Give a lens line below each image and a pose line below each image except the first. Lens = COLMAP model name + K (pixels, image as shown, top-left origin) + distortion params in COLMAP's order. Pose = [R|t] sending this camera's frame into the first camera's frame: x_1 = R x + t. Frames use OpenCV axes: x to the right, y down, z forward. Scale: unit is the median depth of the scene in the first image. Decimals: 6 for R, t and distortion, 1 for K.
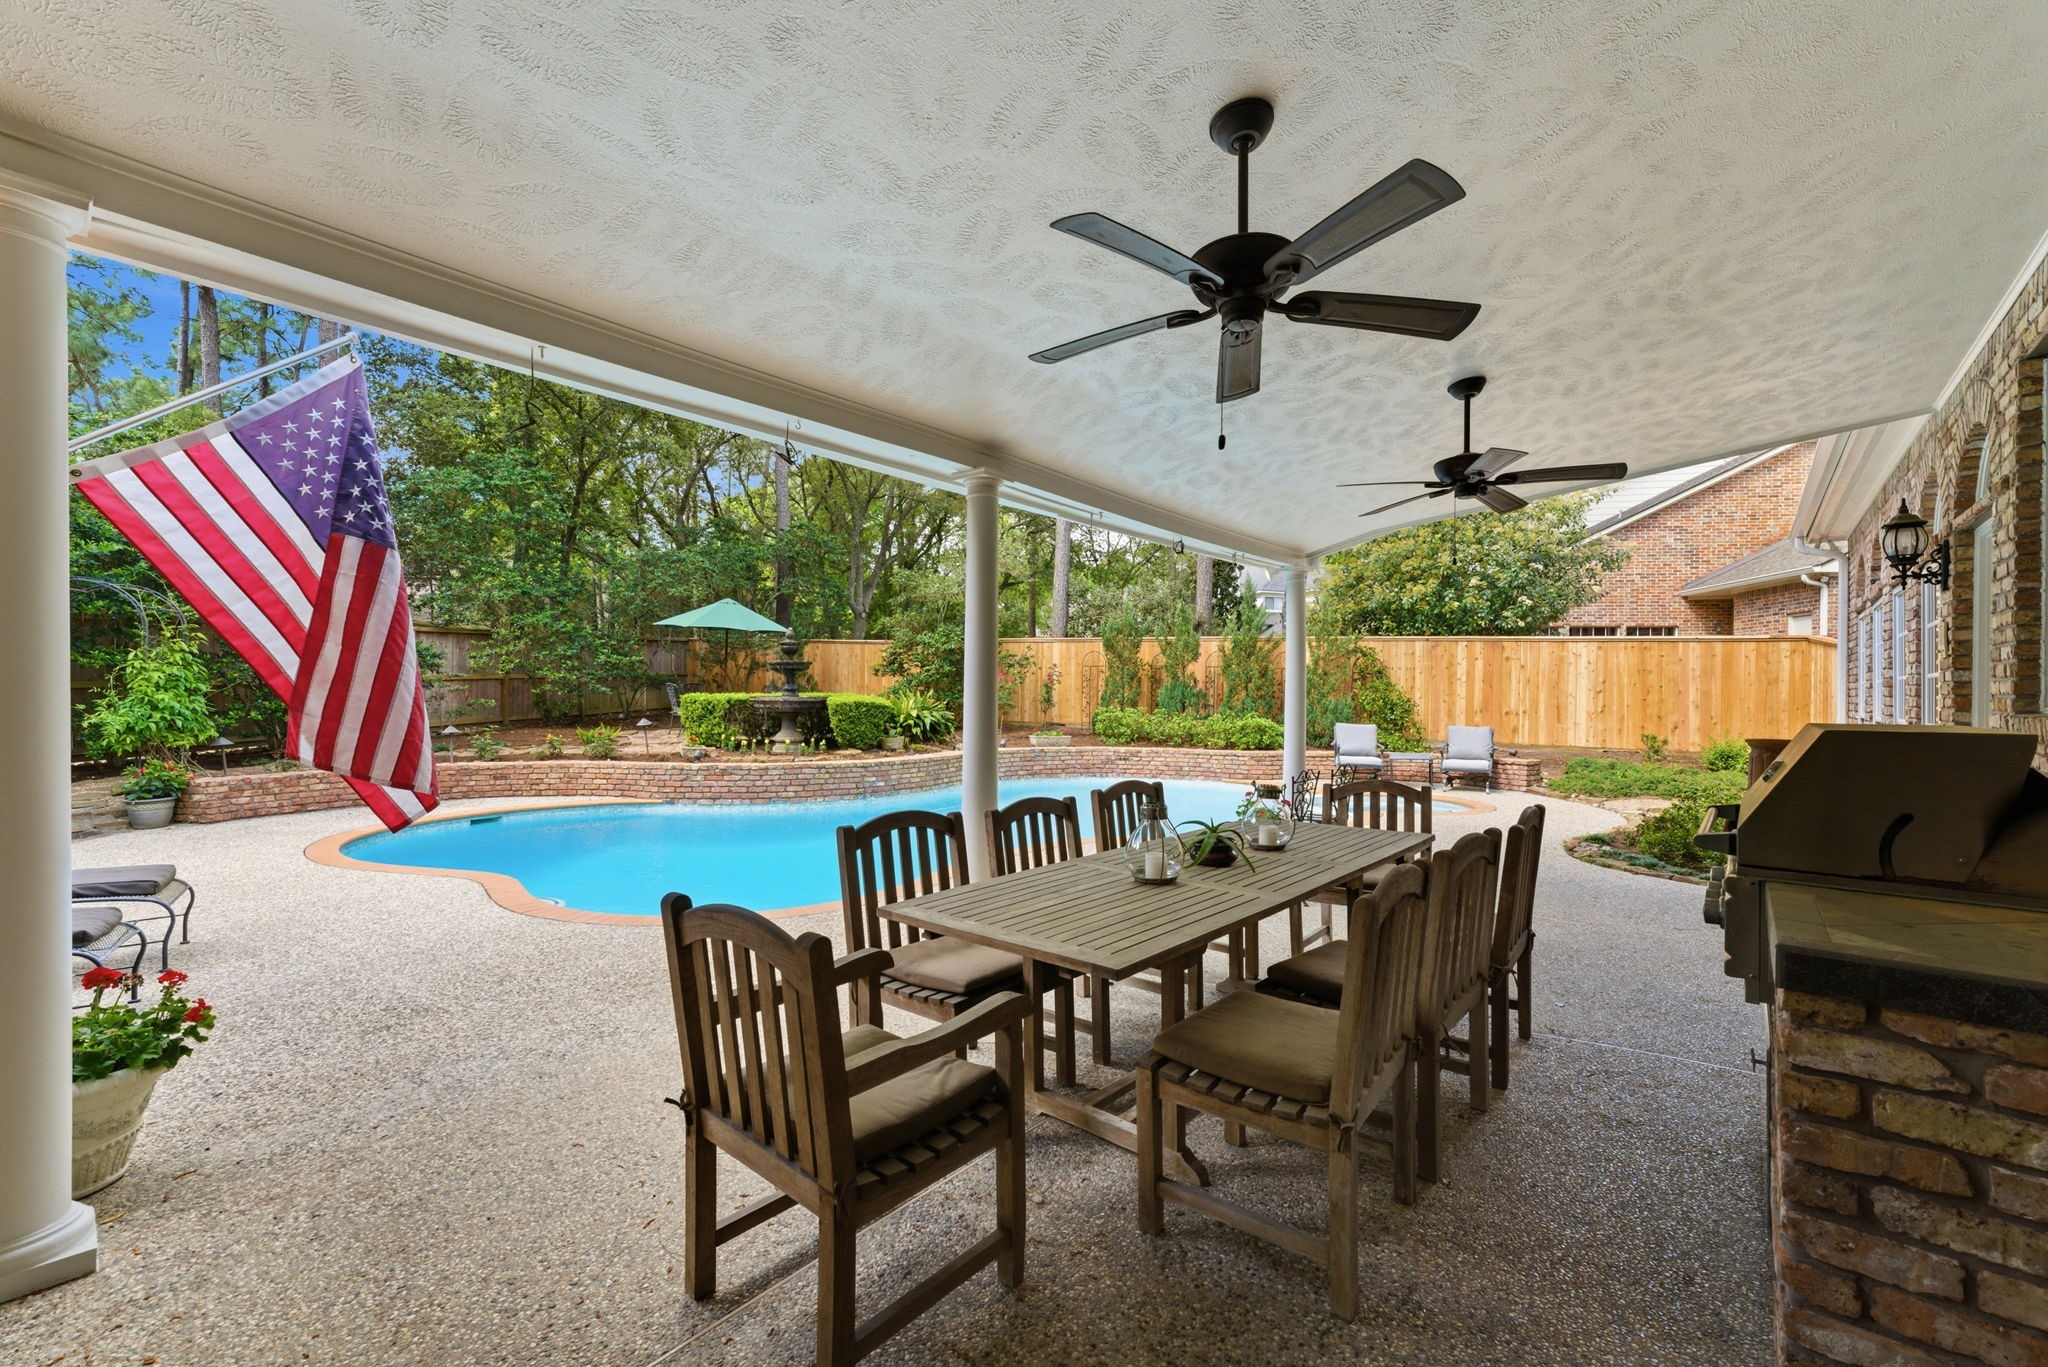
lens RADIAL K [[821.8, 0, 1029.3], [0, 821.8, 692.8], [0, 0, 1]] dist [-0.003066, 0.000538]
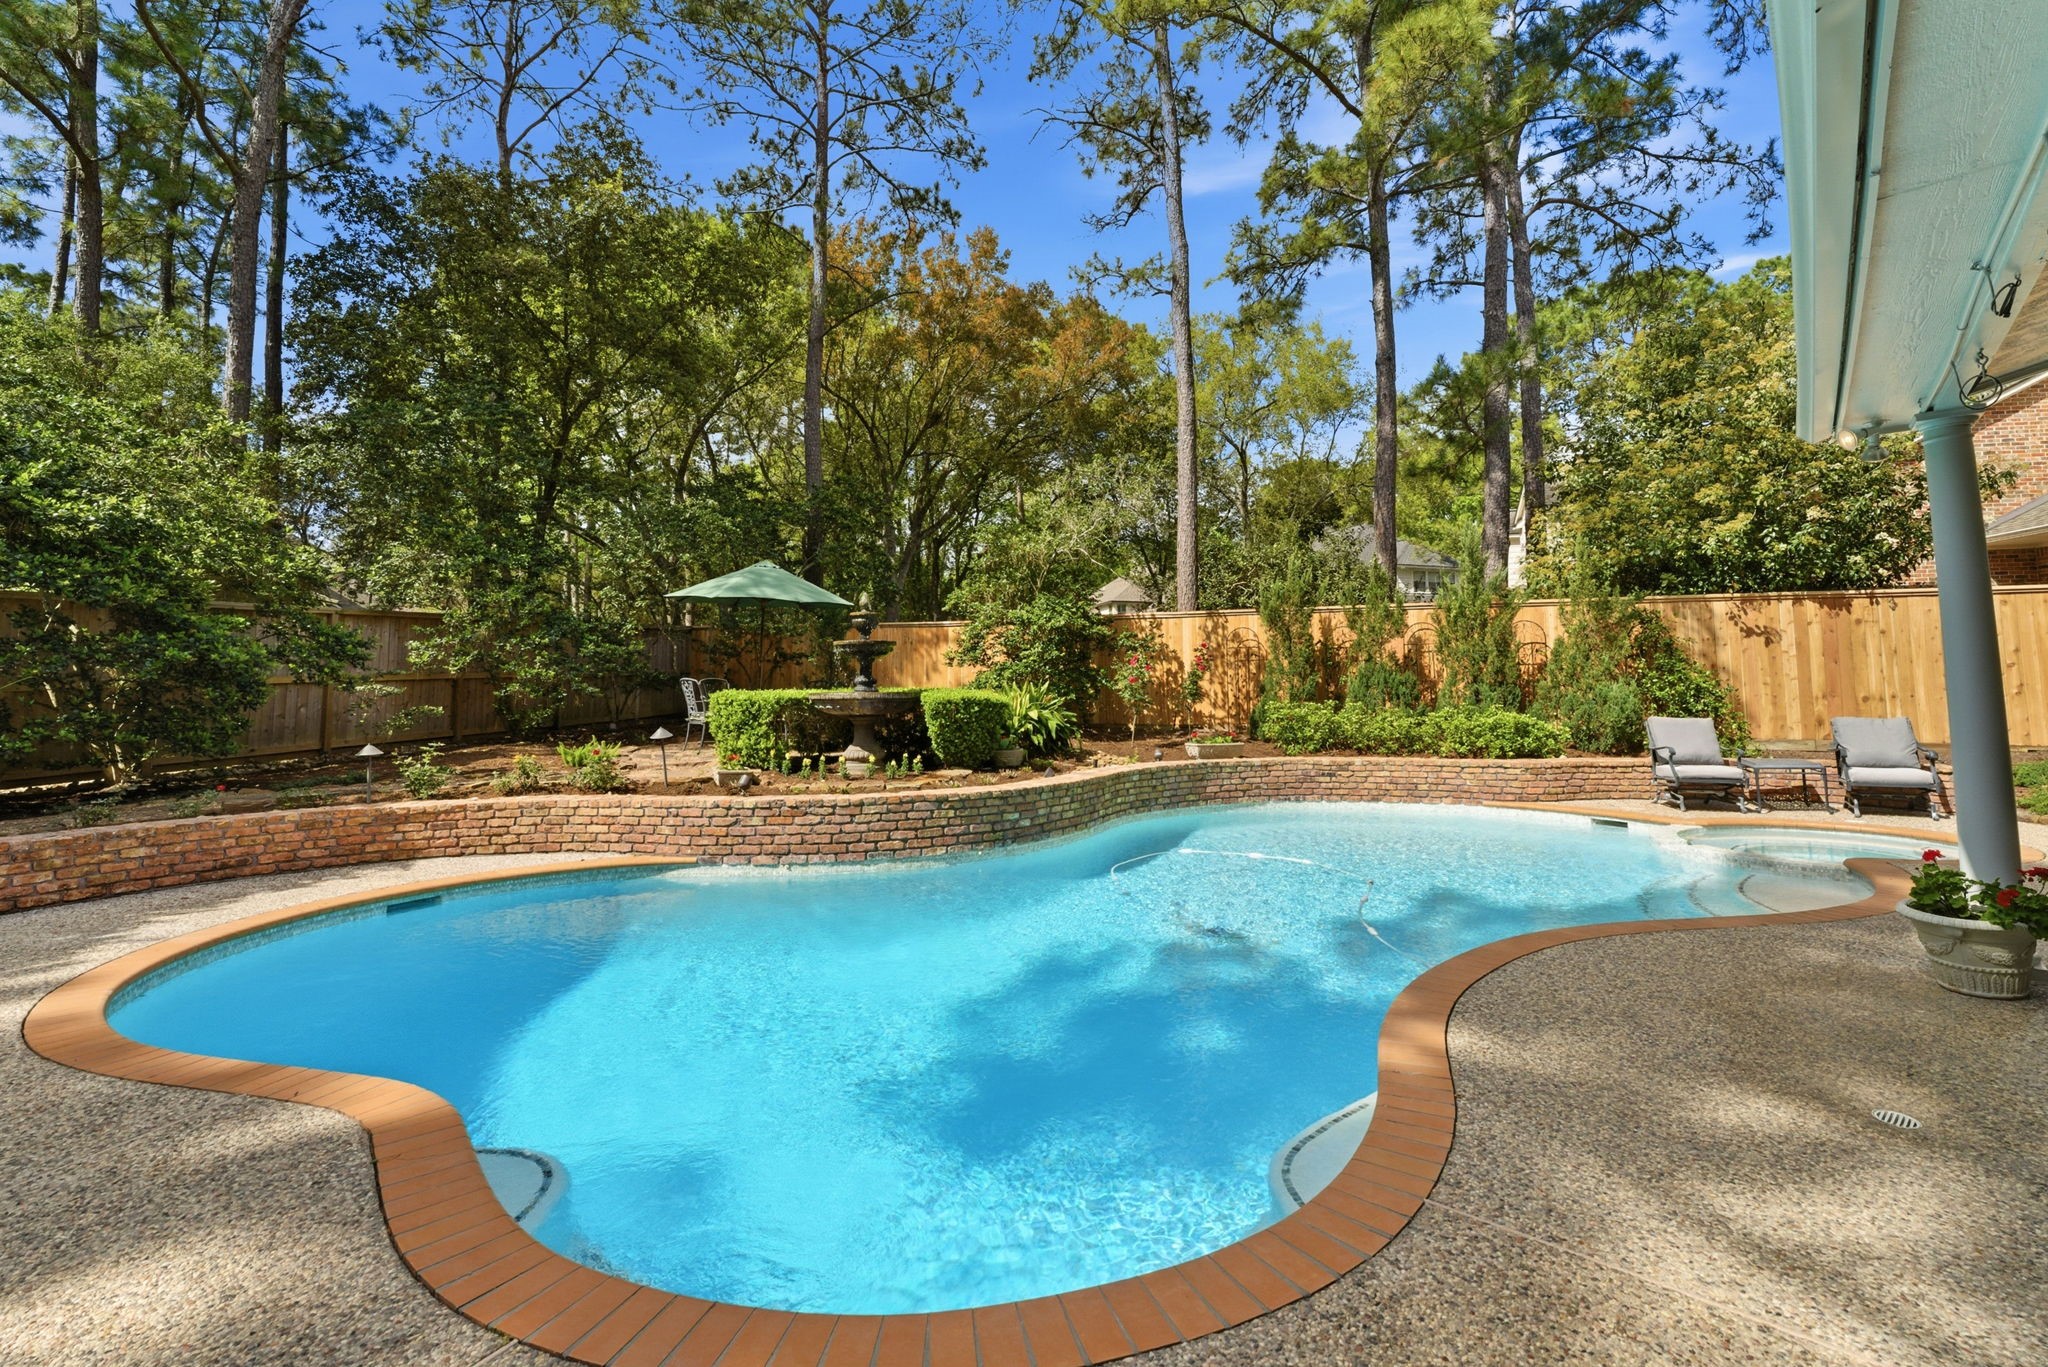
lens RADIAL K [[897.9, 0, 1019.0], [0, 897.9, 608.6], [0, 0, 1]] dist [-0.004259, 0.000097]
pose [[0.999752, -0.019643, -0.010514, -0.149285], [0.018546, 0.995229, -0.095792, 0.008624], [0.012346, 0.095574, 0.995346, 0.237548]]
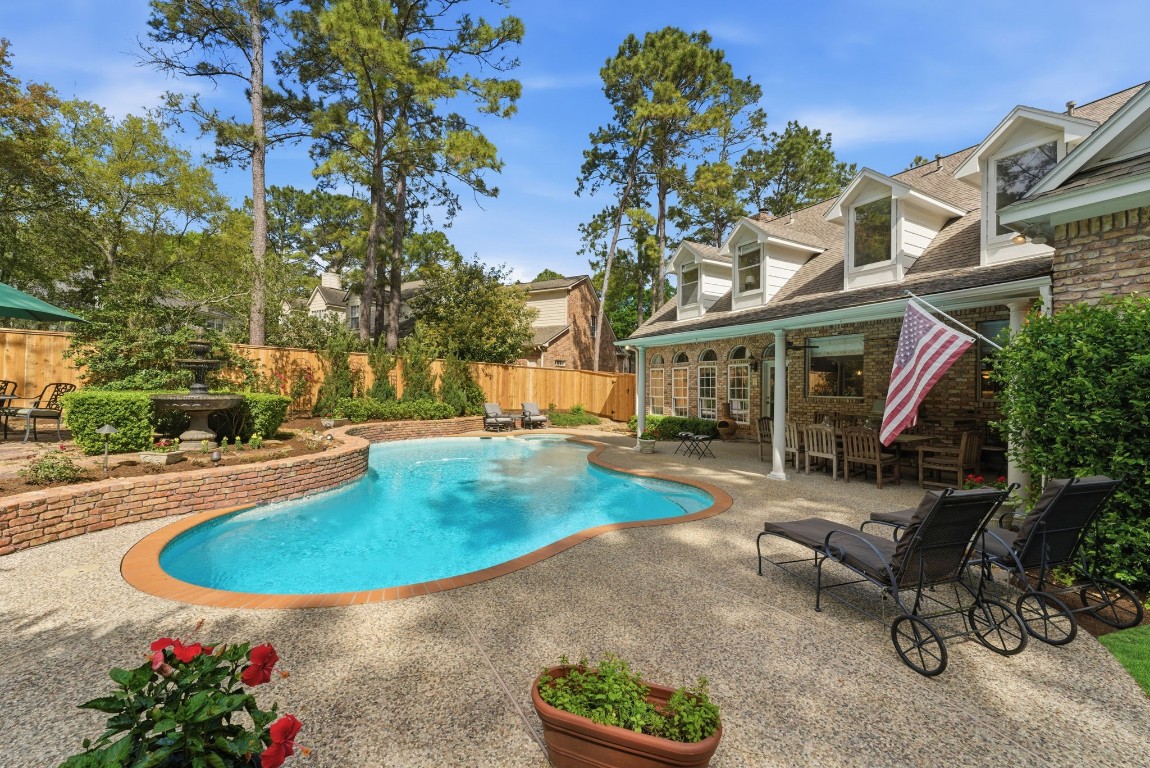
lens RADIAL K [[461.5, 0, 580.1], [0, 461.5, 385.4], [0, 0, 1]] dist [-0.003066, 0.000538]
pose [[0.365751, 0.002857, 0.930708, -0.643983], [-0.008169, 0.999967, 0.000141, -0.010660], [-0.930677, -0.007654, 0.365762, 0.345054]]
